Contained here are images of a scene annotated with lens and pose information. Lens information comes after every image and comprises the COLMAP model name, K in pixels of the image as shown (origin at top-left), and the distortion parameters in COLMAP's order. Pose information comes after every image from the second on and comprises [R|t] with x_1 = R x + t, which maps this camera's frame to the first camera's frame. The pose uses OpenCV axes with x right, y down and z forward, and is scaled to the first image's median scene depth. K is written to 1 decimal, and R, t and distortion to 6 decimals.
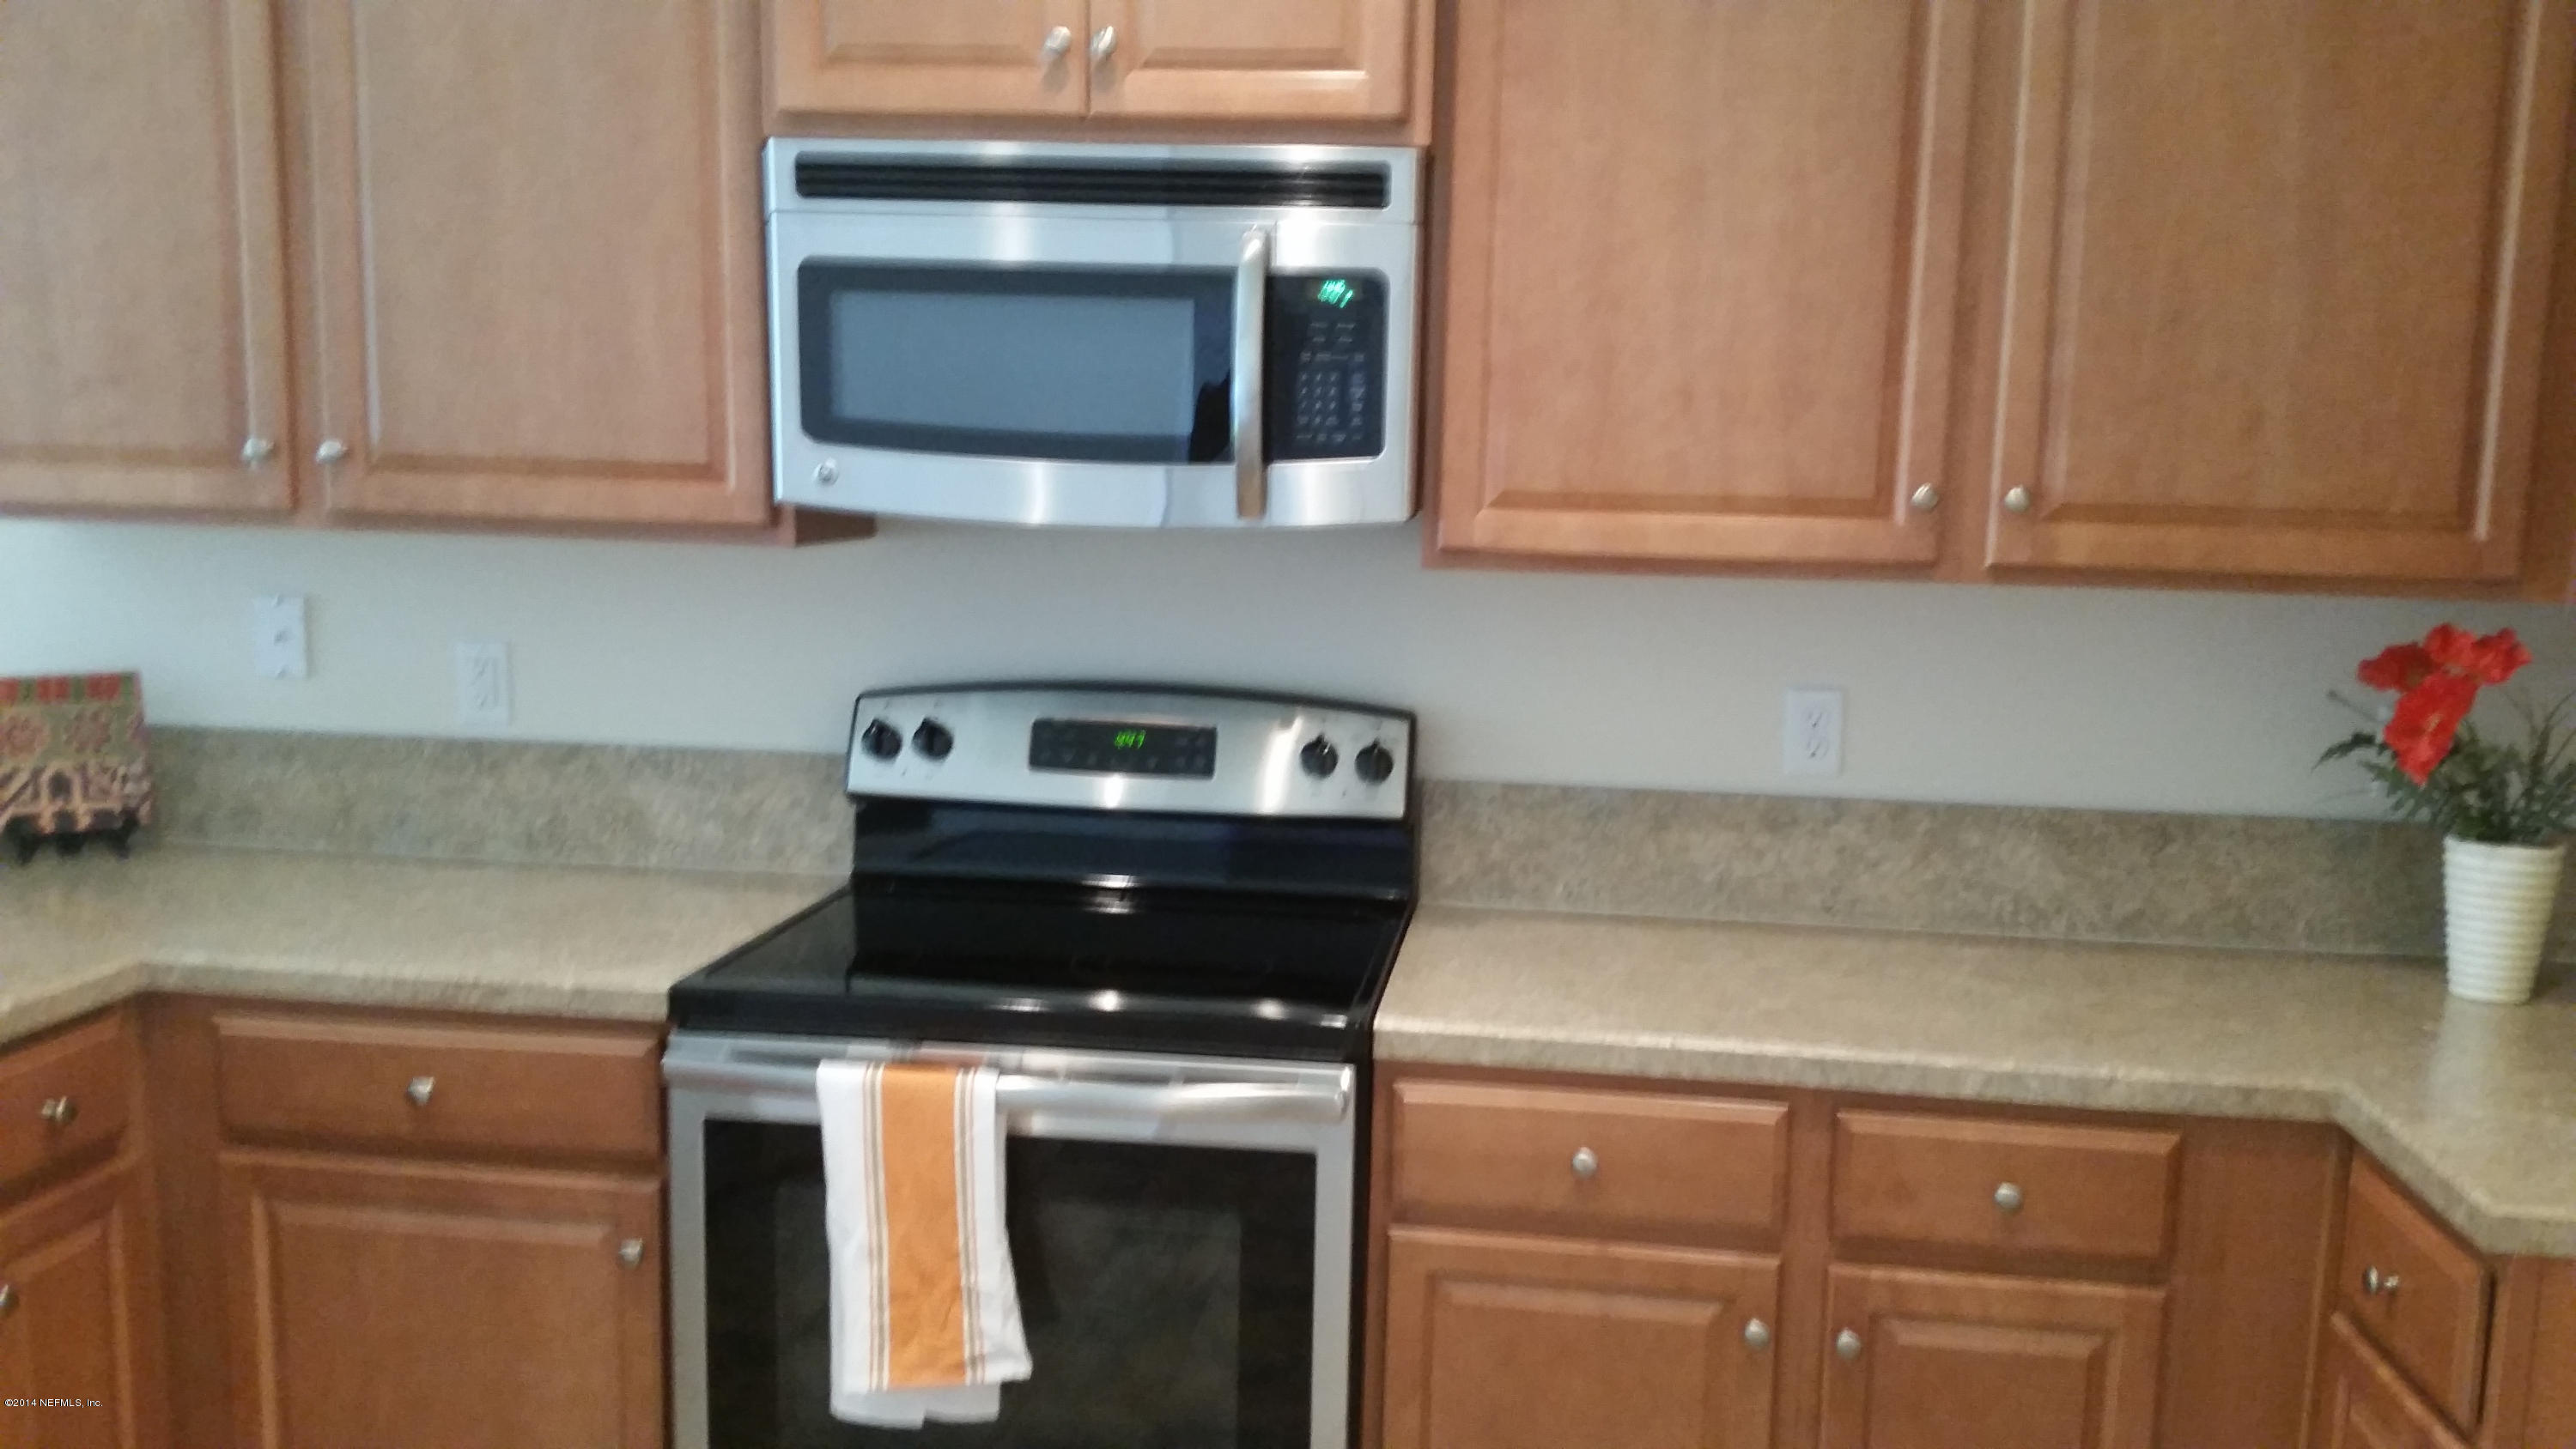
lens RADIAL K [[2101.6, 0, 1348.7], [0, 2101.6, 756.1], [0, 0, 1]] dist [0.170730, -0.315770]
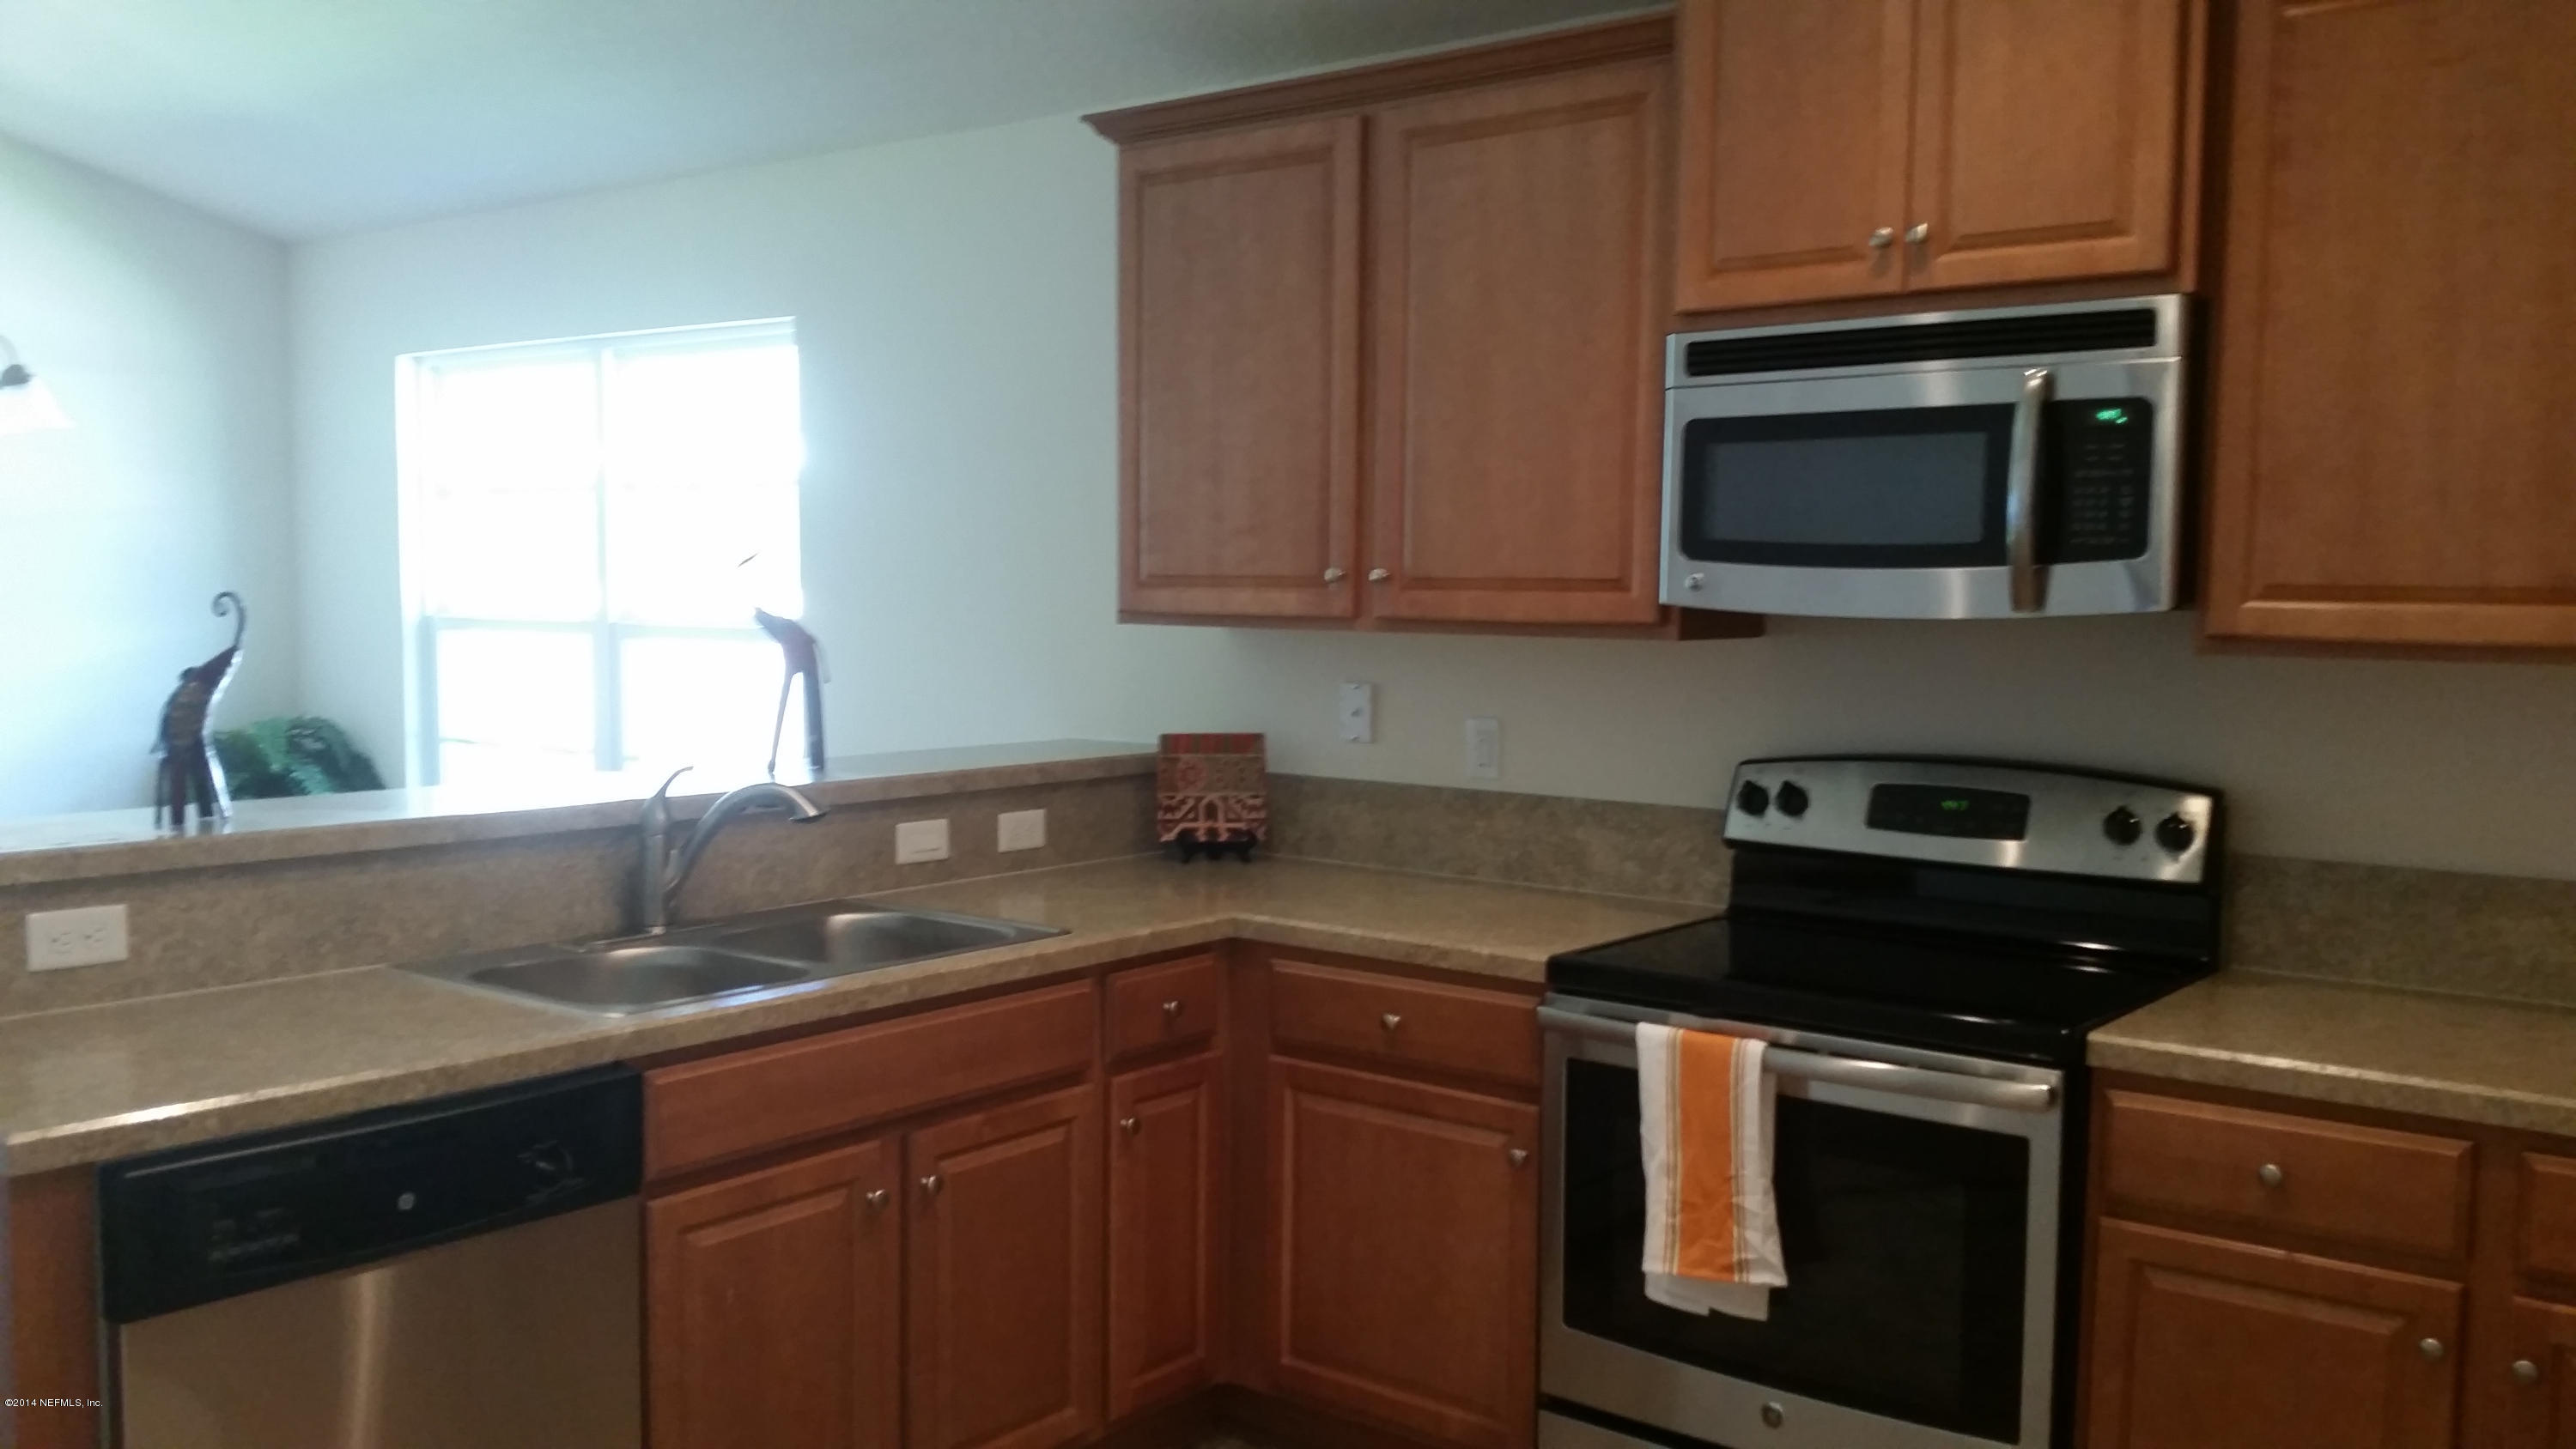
lens RADIAL K [[2119.5, 0, 1301.1], [0, 2119.5, 736.5], [0, 0, 1]] dist [0.171168, -0.411041]
pose [[0.854520, 0.023247, -0.518898, 0.224723], [-0.062714, 0.996307, -0.058642, 0.052041], [0.515619, 0.082653, 0.852822, -0.223963]]
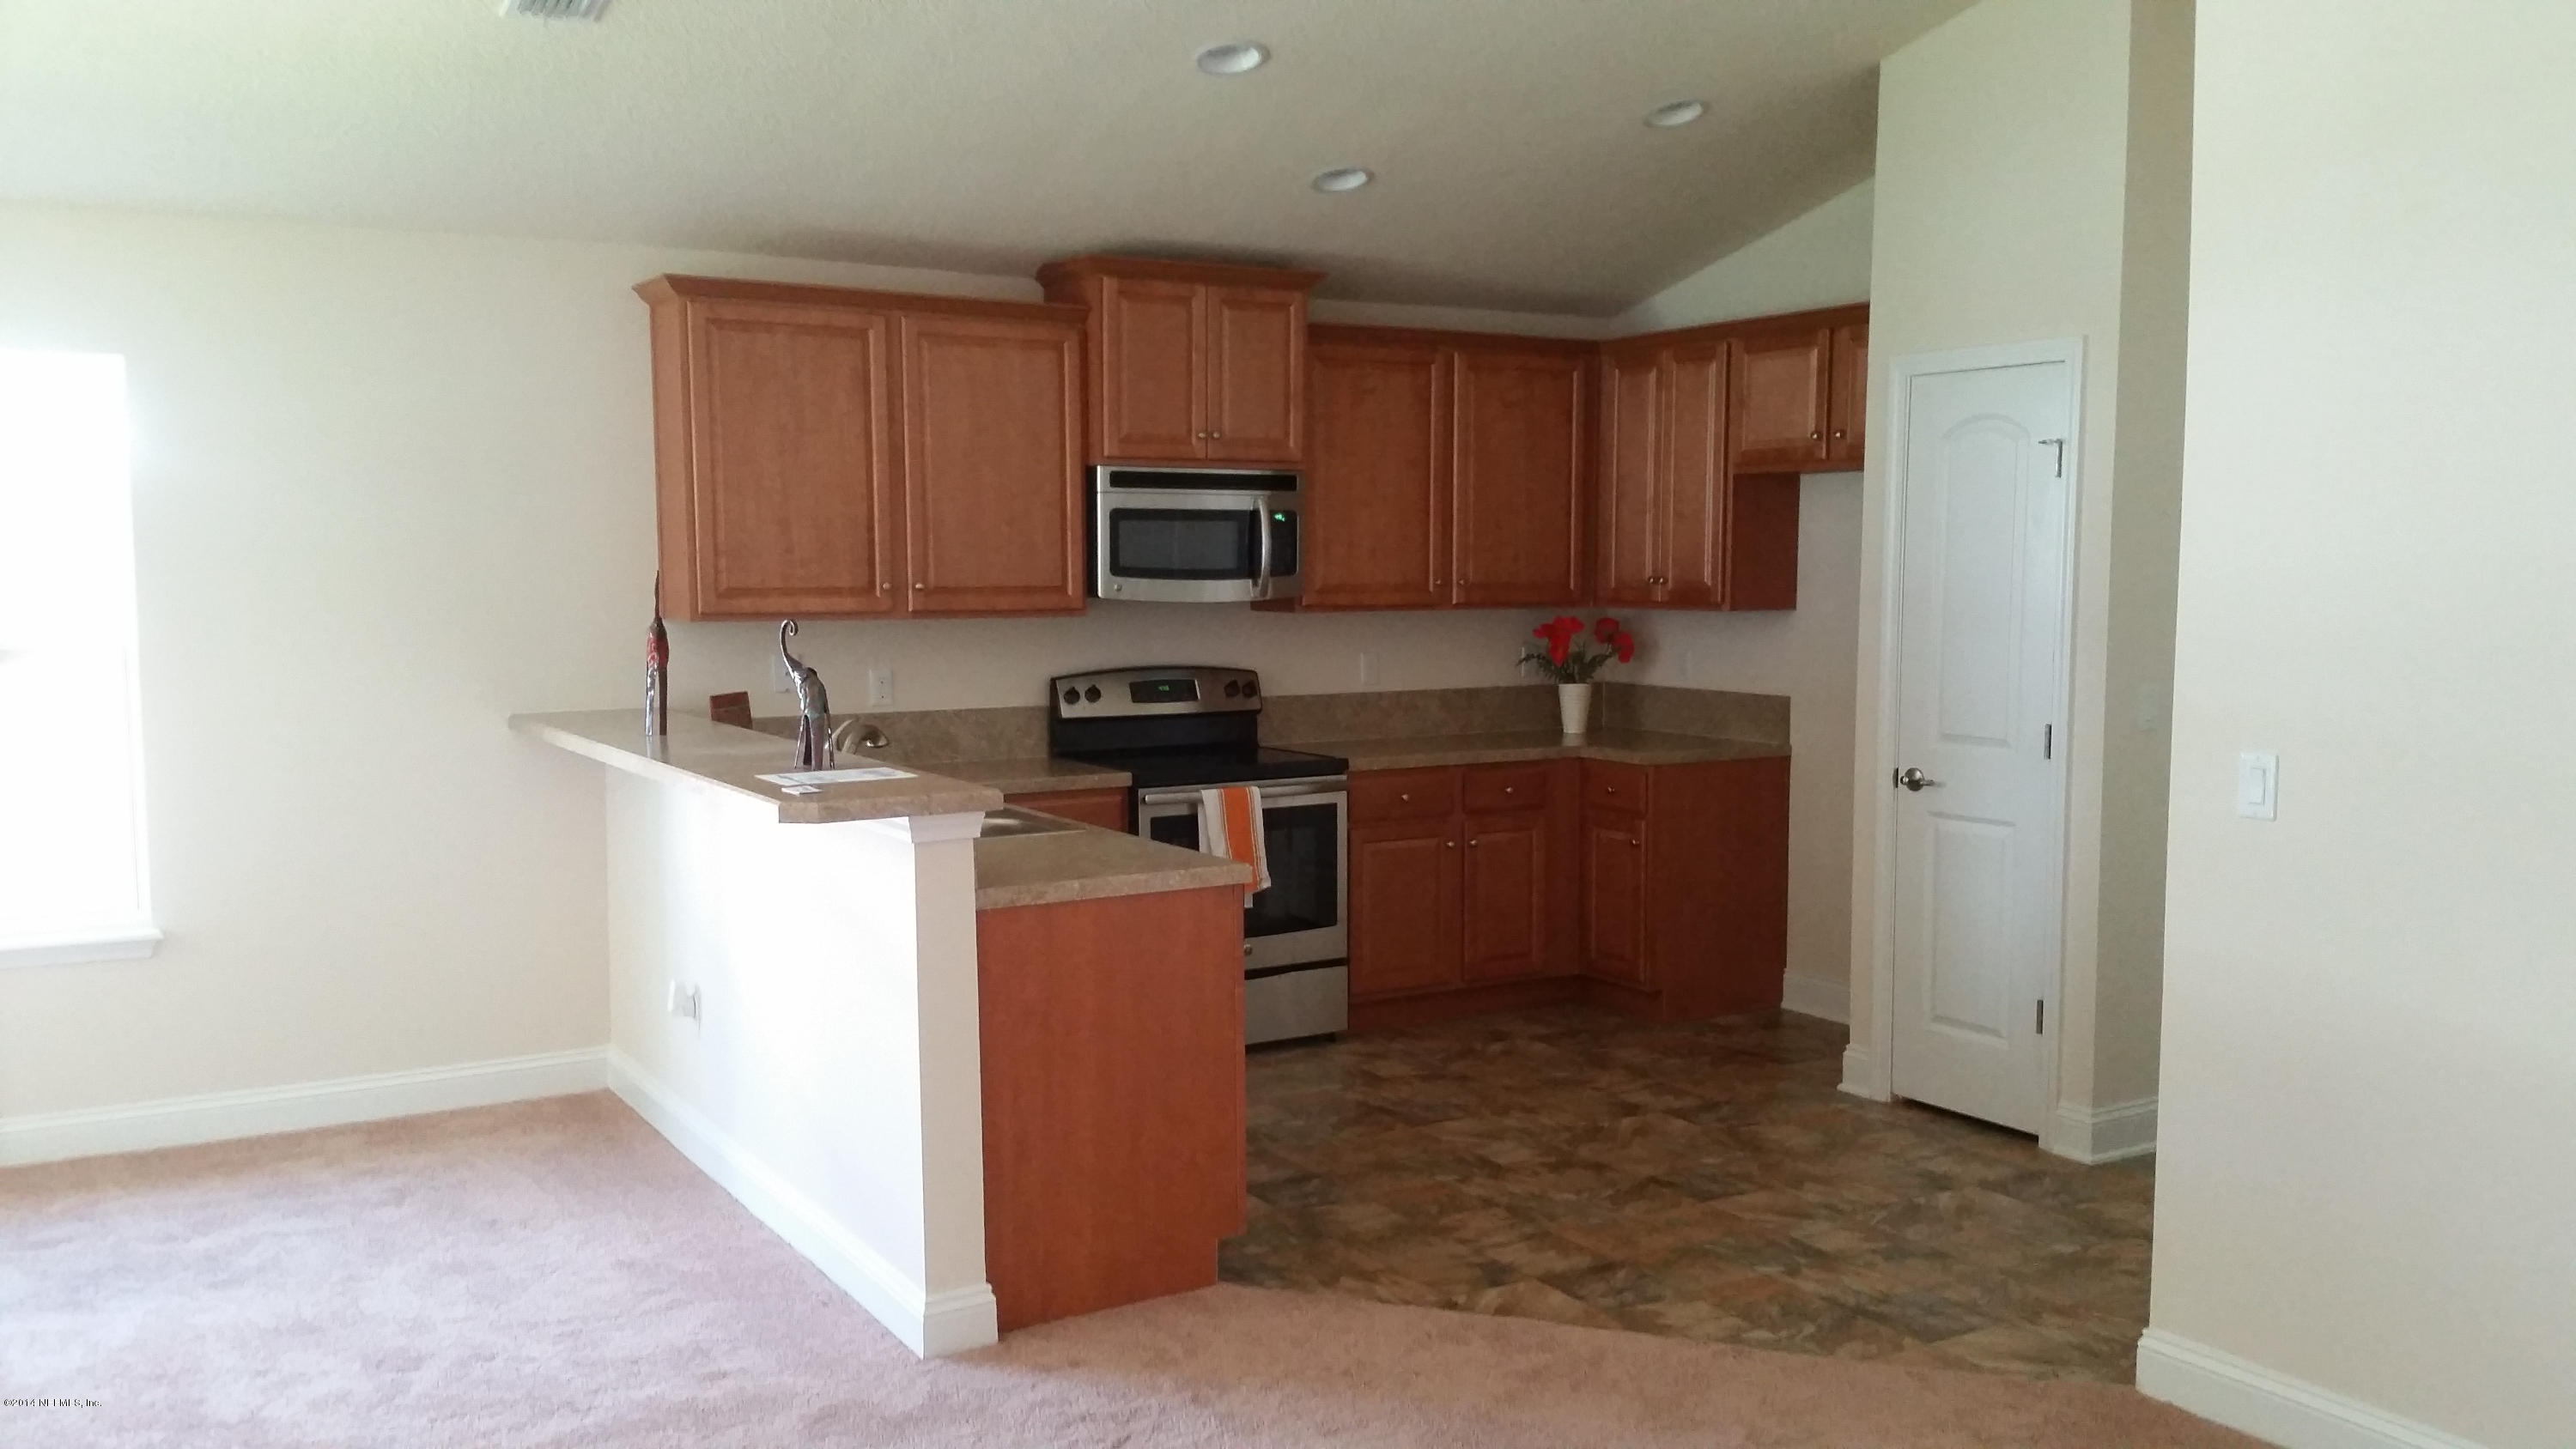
lens RADIAL K [[2119.5, 0, 1301.1], [0, 2119.5, 736.5], [0, 0, 1]] dist [0.171168, -0.411041]
pose [[0.775370, -0.079871, 0.626436, -1.756040], [0.108623, 0.994053, -0.007705, 0.097613], [-0.622095, 0.074019, 0.779435, -1.198815]]
